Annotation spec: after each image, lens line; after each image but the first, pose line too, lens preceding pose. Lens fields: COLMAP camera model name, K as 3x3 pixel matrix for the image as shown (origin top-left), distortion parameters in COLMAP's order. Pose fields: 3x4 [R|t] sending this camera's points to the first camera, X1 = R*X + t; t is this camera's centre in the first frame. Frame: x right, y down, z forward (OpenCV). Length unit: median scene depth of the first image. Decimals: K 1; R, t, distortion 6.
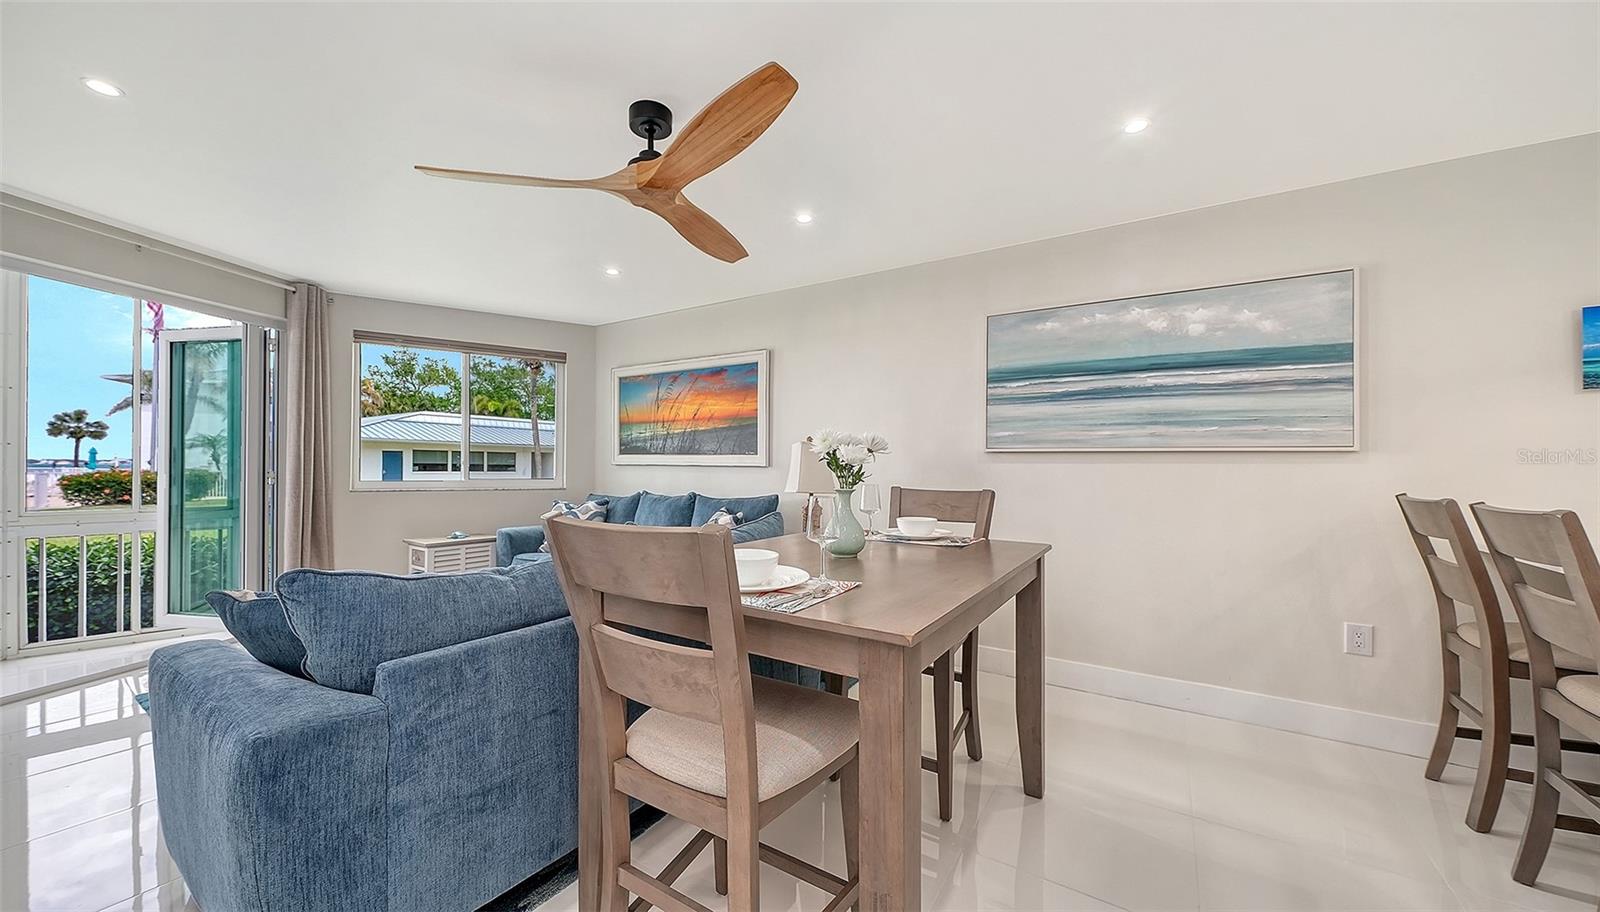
lens RADIAL K [[561.4, 0, 784.7], [0, 561.4, 466.4], [0, 0, 1]] dist [0.000390, -0.001039]
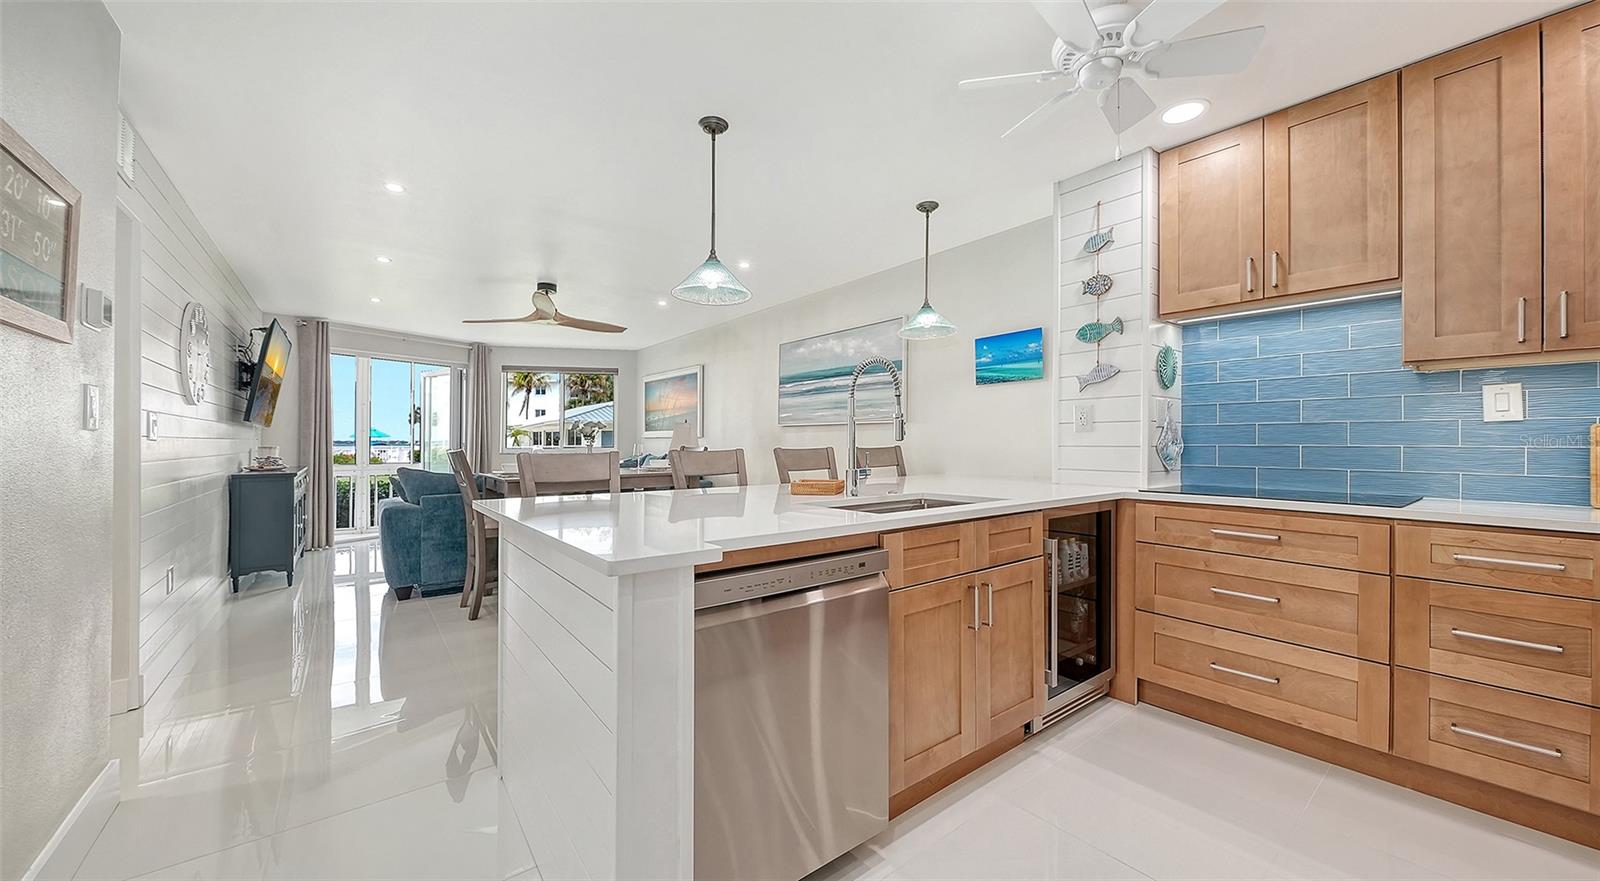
lens RADIAL K [[559.1, 0, 797.6], [0, 559.1, 438.2], [0, 0, 1]] dist [0.003297, -0.002289]
pose [[0.949355, -0.012025, -0.313975, 0.694801], [0.010209, 0.999920, -0.007427, 0.016235], [0.314039, 0.003845, 0.949402, -0.406536]]
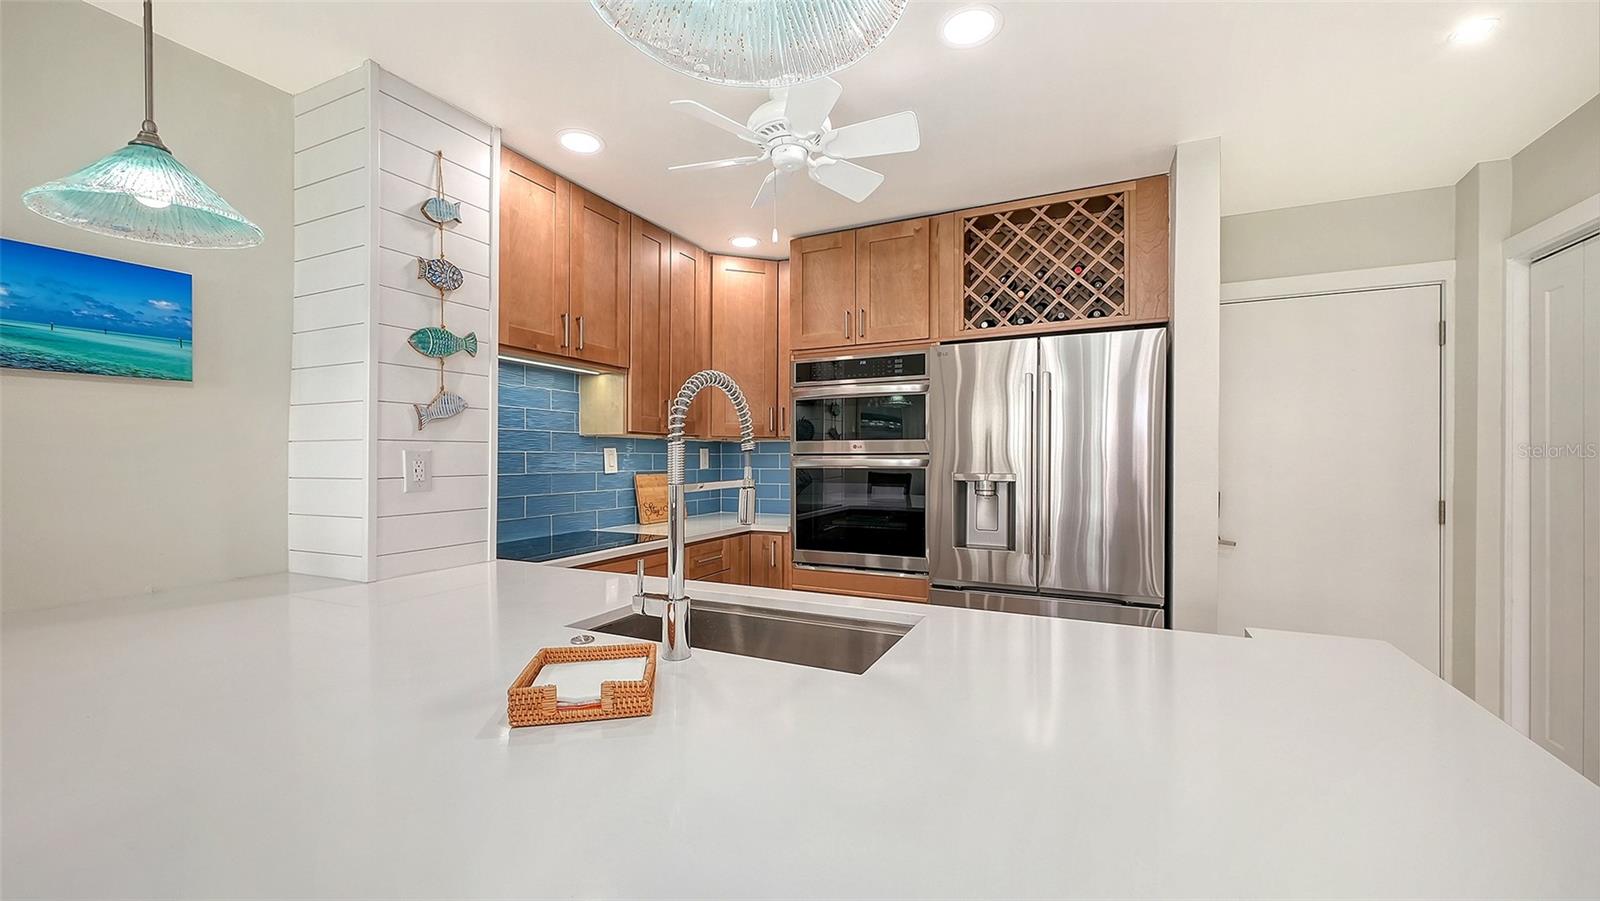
lens RADIAL K [[638.5, 0, 778.4], [0, 638.5, 439.6], [0, 0, 1]] dist [0.007046, -0.001198]
pose [[-0.120882, 0.014506, 0.992561, 0.313100], [-0.003268, 0.999882, -0.015011, -0.024092], [-0.992662, -0.005058, -0.120820, 0.089846]]
